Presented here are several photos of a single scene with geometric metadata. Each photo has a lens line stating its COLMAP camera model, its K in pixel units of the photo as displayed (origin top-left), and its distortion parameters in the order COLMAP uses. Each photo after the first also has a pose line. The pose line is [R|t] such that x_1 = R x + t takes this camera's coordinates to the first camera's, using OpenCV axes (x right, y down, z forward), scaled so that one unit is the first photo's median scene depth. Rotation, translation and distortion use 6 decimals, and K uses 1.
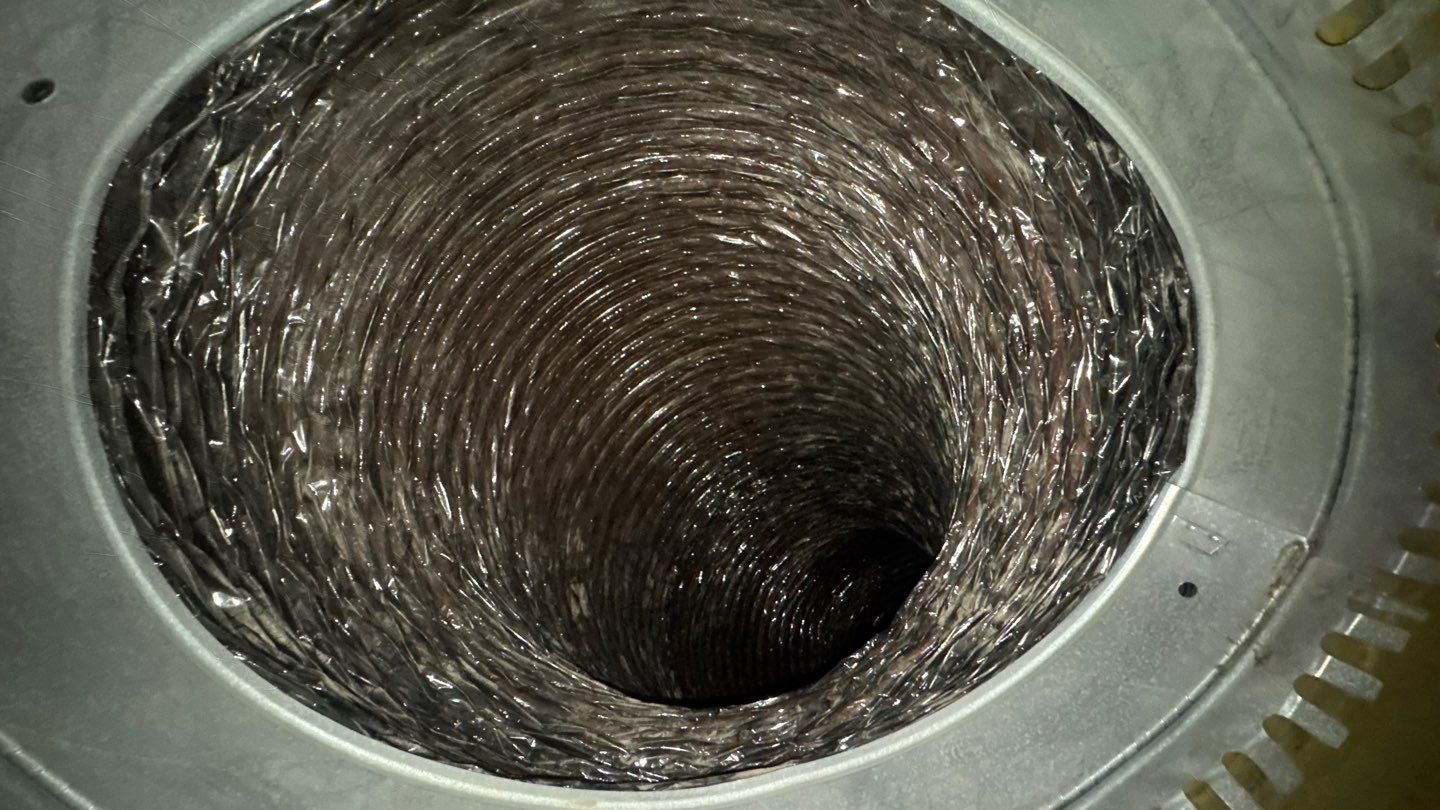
lens RADIAL K [[573.9, 0, 722.1], [0, 573.9, 402.3], [0, 0, 1]] dist [-0.008452, 0.000734]
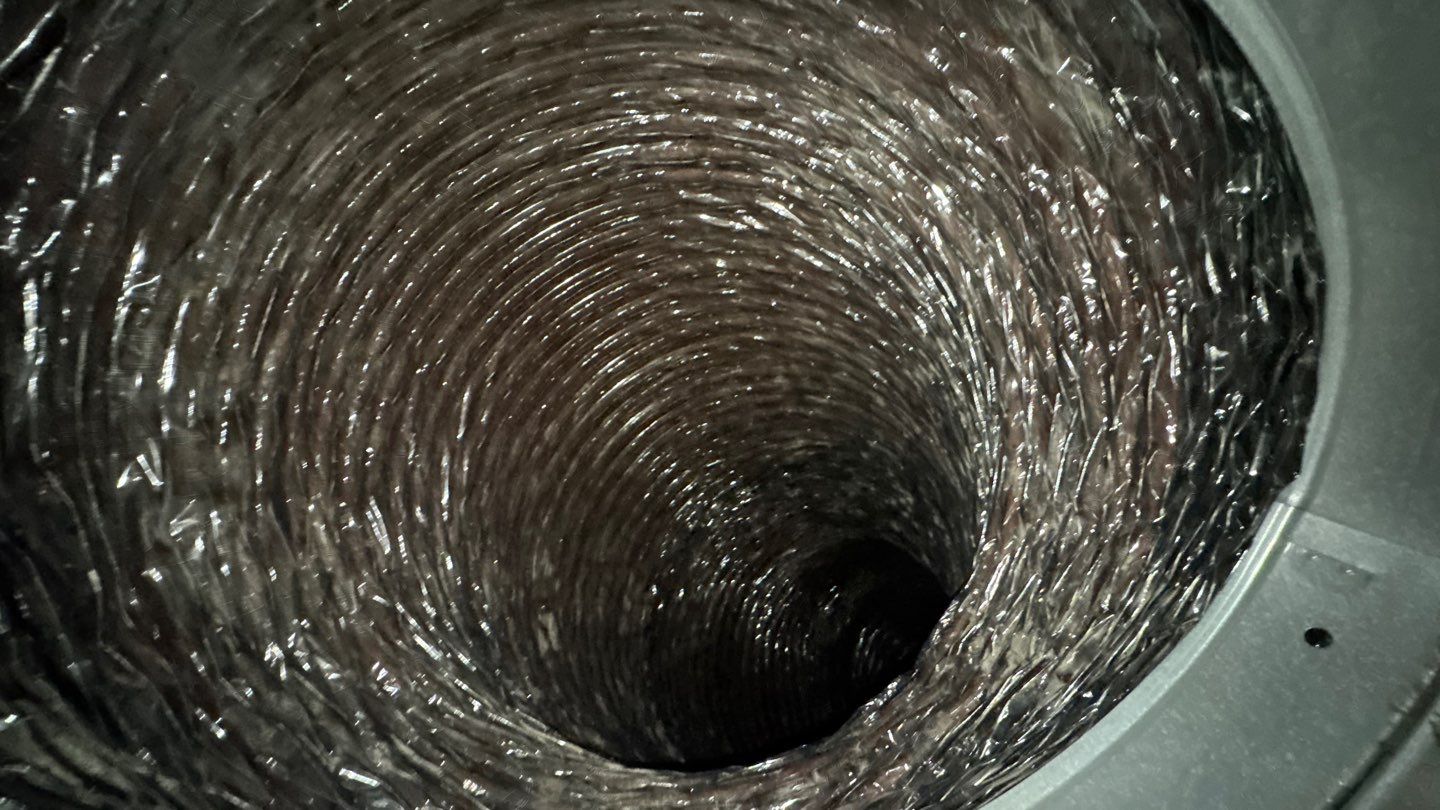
lens RADIAL K [[573.9, 0, 722.4], [0, 573.9, 405.5], [0, 0, 1]] dist [-0.008452, 0.000734]
pose [[0.998609, -0.008845, 0.051980, -0.039307], [0.008836, 0.999961, 0.000411, -0.002850], [-0.051982, 0.000049, 0.998648, 0.176678]]
